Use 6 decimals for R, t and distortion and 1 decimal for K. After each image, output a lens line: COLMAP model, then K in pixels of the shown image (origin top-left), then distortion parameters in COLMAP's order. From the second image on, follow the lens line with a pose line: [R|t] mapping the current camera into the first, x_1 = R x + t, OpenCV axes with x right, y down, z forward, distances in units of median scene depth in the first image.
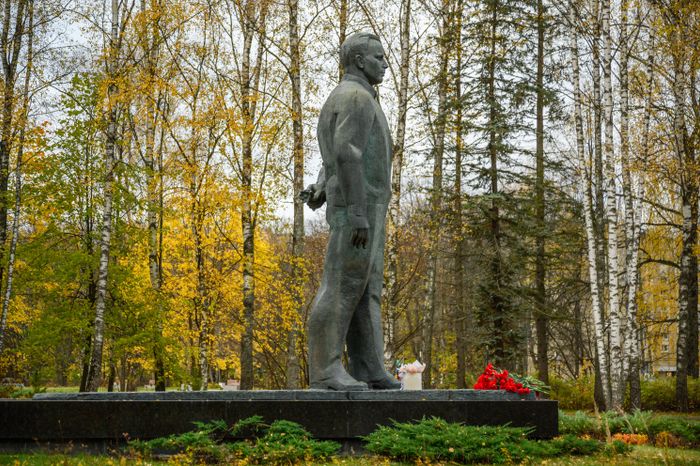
lens RADIAL K [[1683.7, 0, 349.7], [0, 1683.7, 236.0], [0, 0, 1]] dist [0.207286, 0.000000]
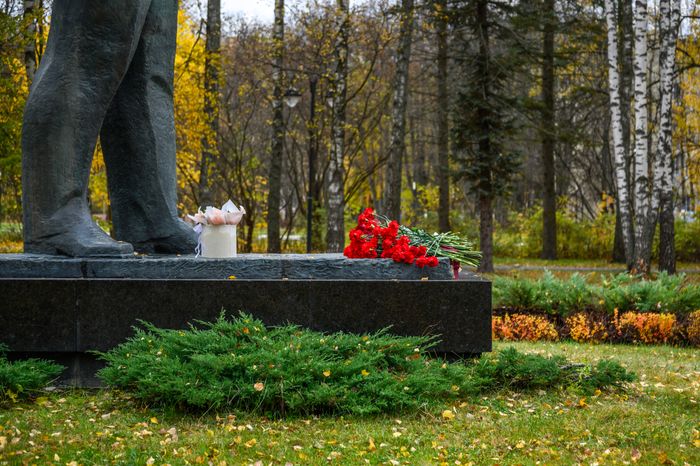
lens RADIAL K [[2033.0, 0, 351.5], [0, 2033.0, 231.4], [0, 0, 1]] dist [0.124676, 0.000000]
pose [[0.999929, 0.006966, 0.009694, 0.023720], [-0.007834, 0.995678, 0.092542, 0.008253], [-0.009007, -0.092612, 0.995662, 0.124351]]
